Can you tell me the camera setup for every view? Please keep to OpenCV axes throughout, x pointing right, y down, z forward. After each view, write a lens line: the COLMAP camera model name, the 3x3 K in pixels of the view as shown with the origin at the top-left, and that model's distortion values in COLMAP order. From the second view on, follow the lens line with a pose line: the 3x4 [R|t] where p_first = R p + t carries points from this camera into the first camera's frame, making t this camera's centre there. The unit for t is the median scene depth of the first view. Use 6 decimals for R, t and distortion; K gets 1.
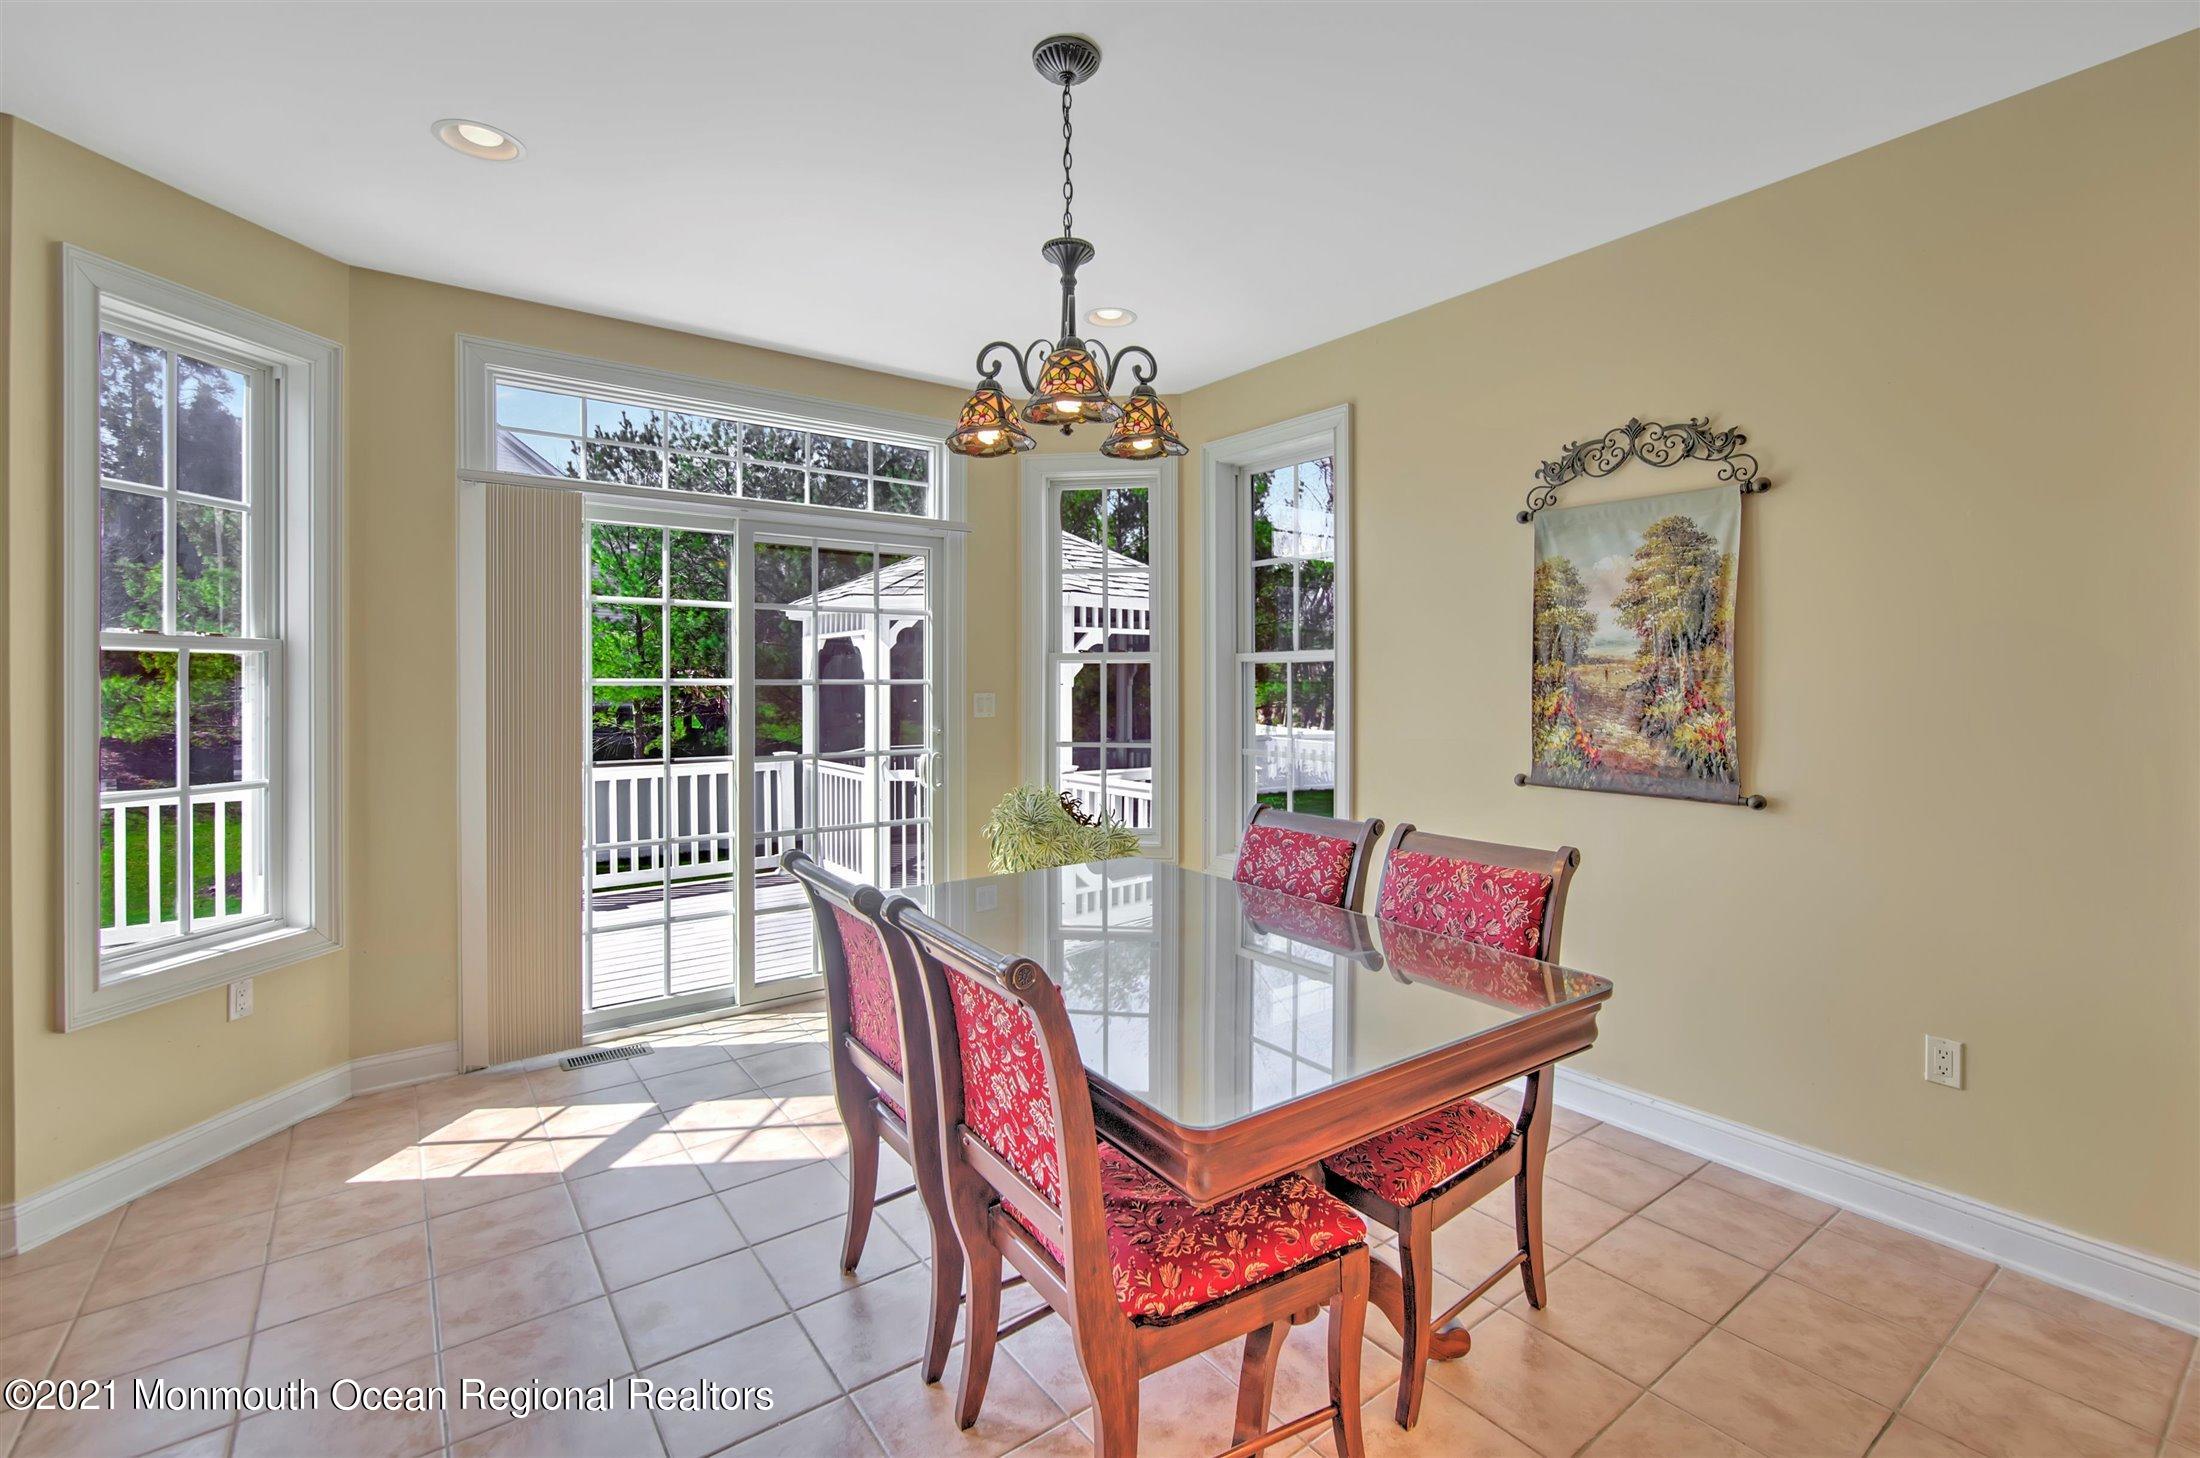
lens RADIAL K [[968.1, 0, 1113.9], [0, 968.1, 690.0], [0, 0, 1]] dist [-0.002269, 0.002379]
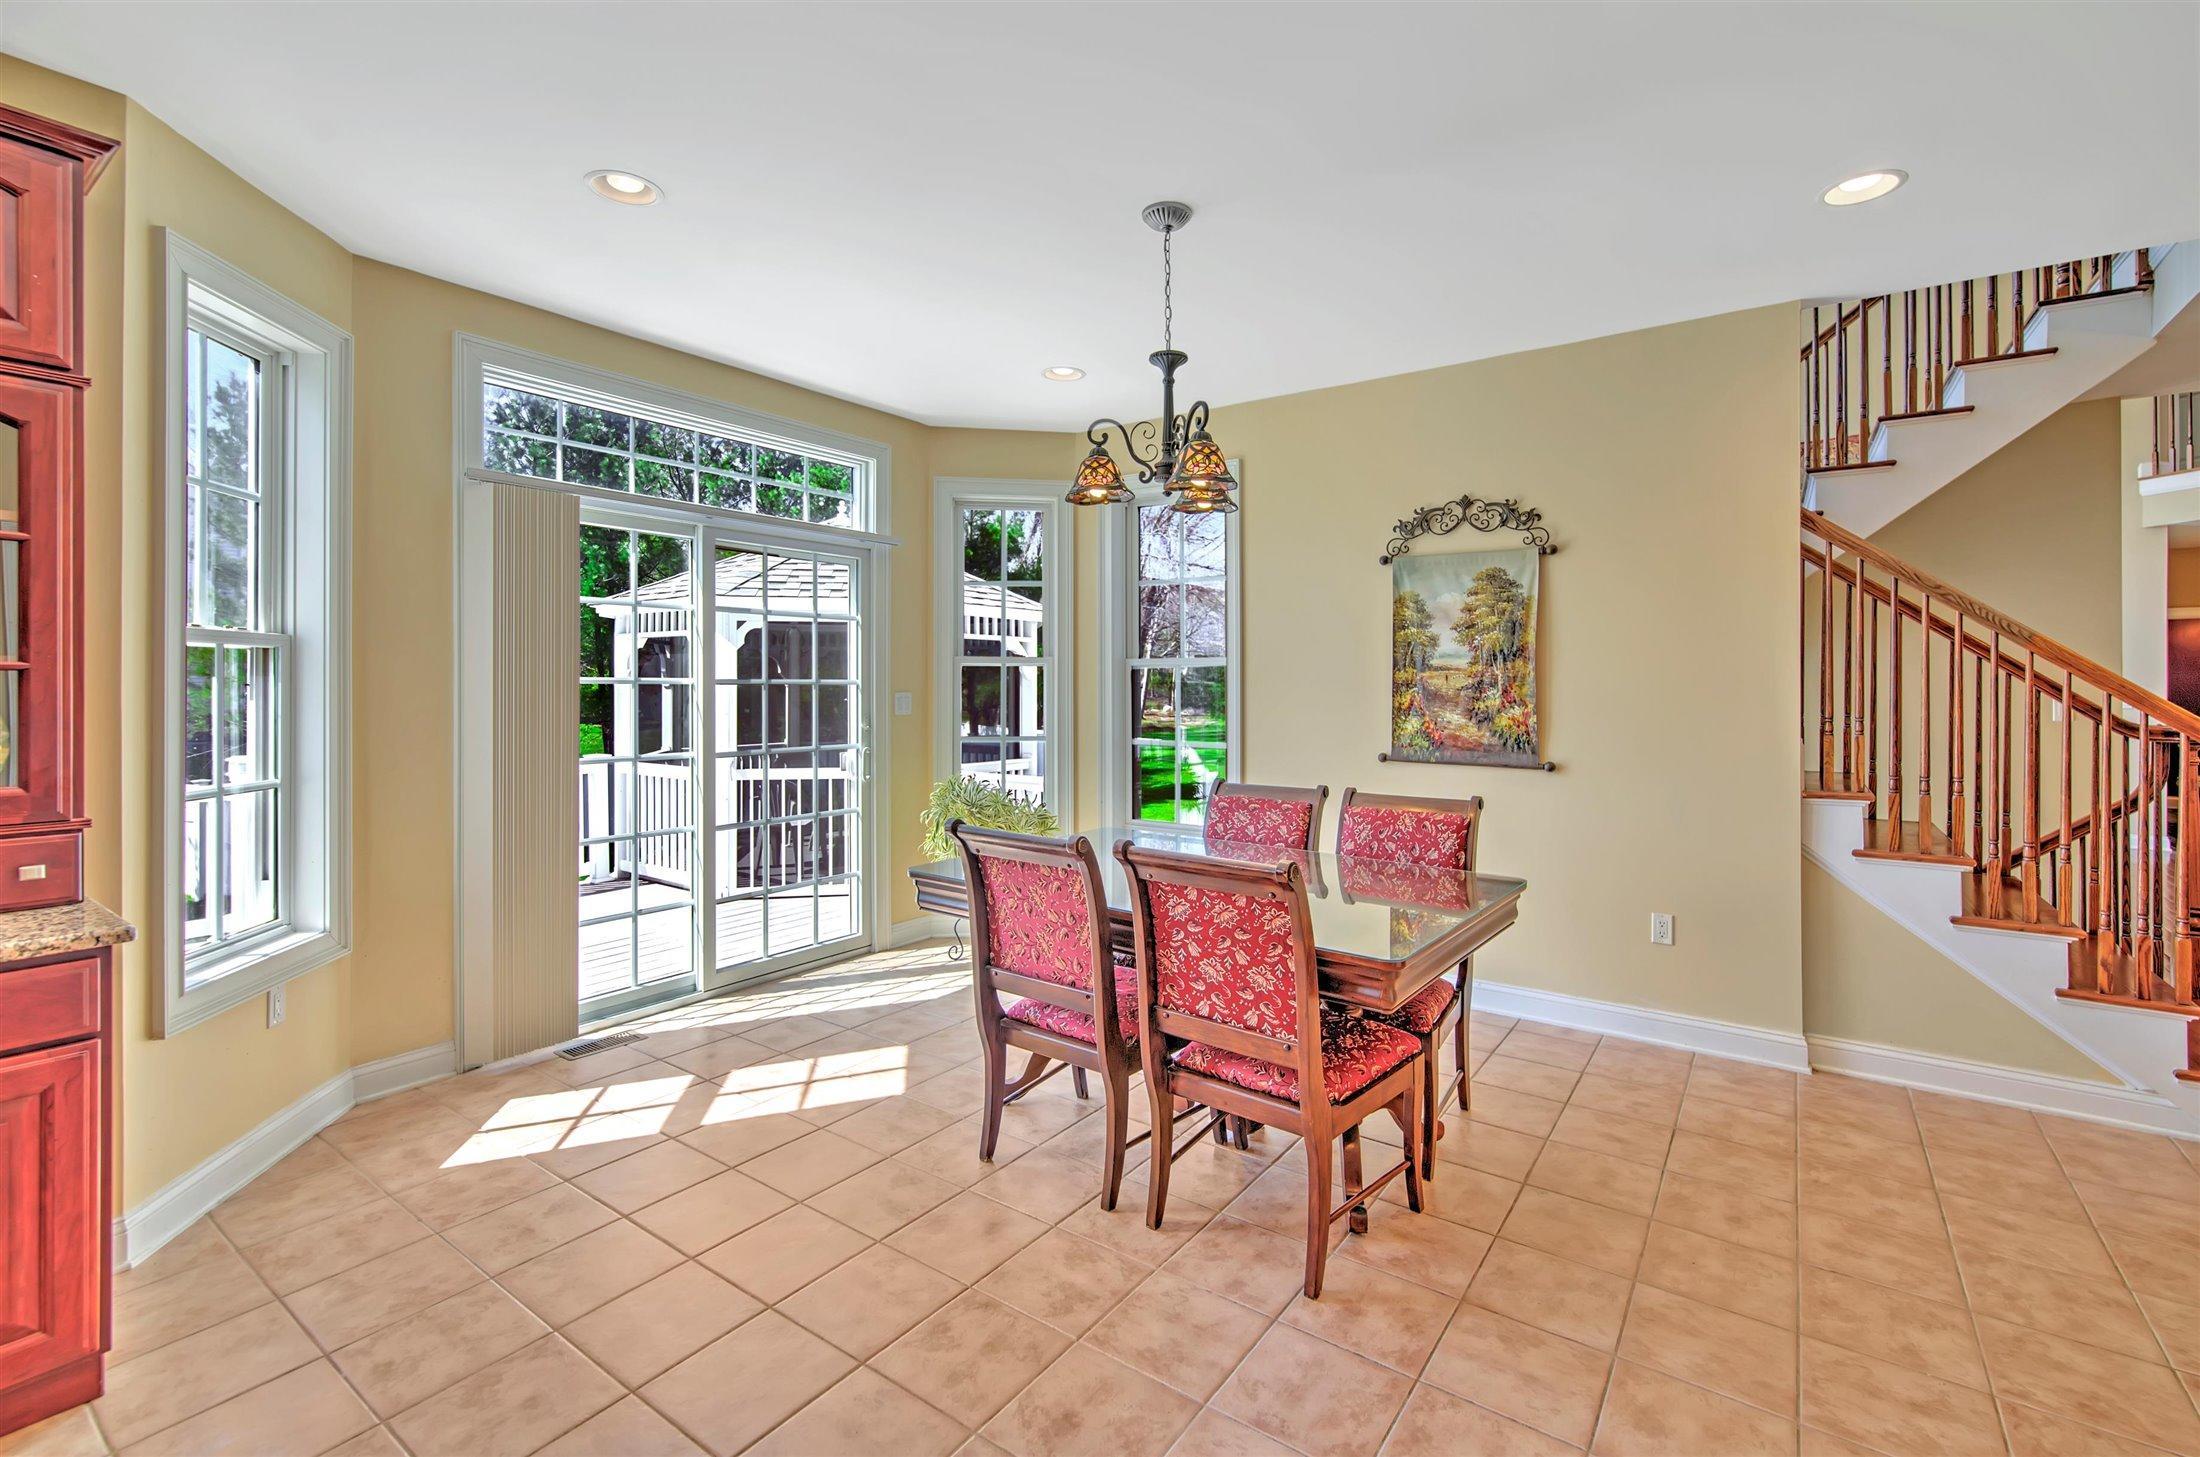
lens RADIAL K [[968.1, 0, 1110.4], [0, 968.1, 685.9], [0, 0, 1]] dist [-0.002269, 0.002379]
pose [[0.952001, 0.002829, 0.306082, -0.385902], [-0.000980, 0.999980, -0.006194, 0.003594], [-0.306093, 0.005597, 0.951985, -0.173486]]
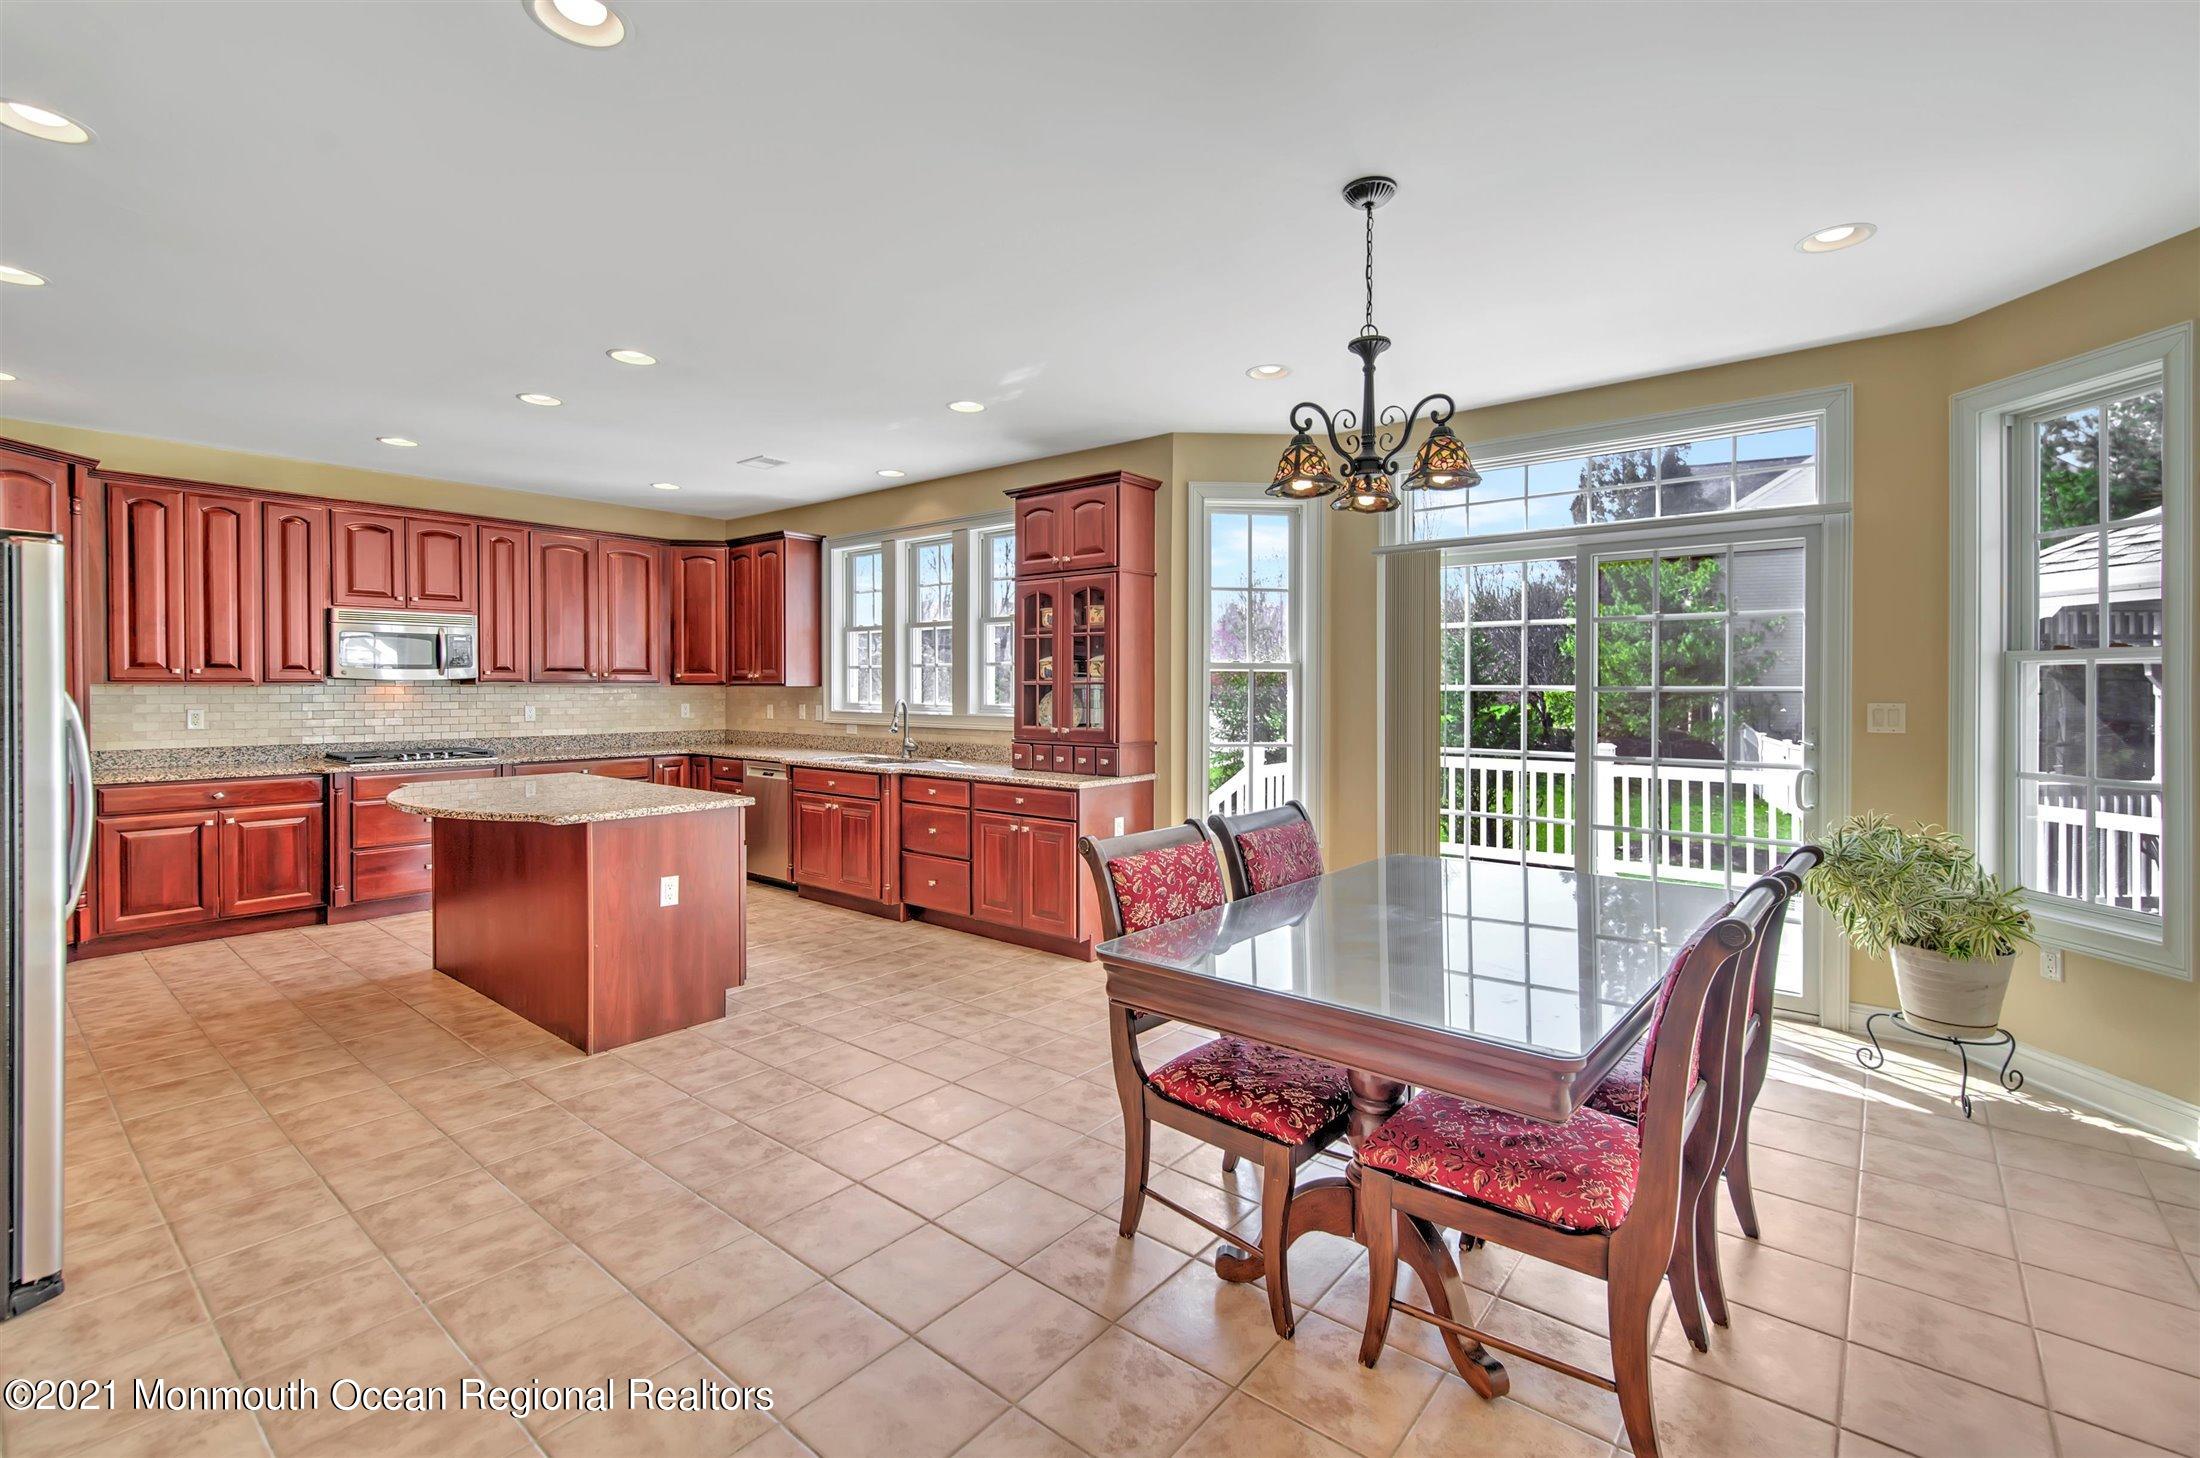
lens RADIAL K [[968.1, 0, 1122.7], [0, 968.1, 698.4], [0, 0, 1]] dist [-0.002269, 0.002379]
pose [[0.244142, 0.012269, -0.969662, 0.802221], [-0.010314, 0.999896, 0.010055, -0.003441], [0.969685, 0.007546, 0.244243, 0.284190]]
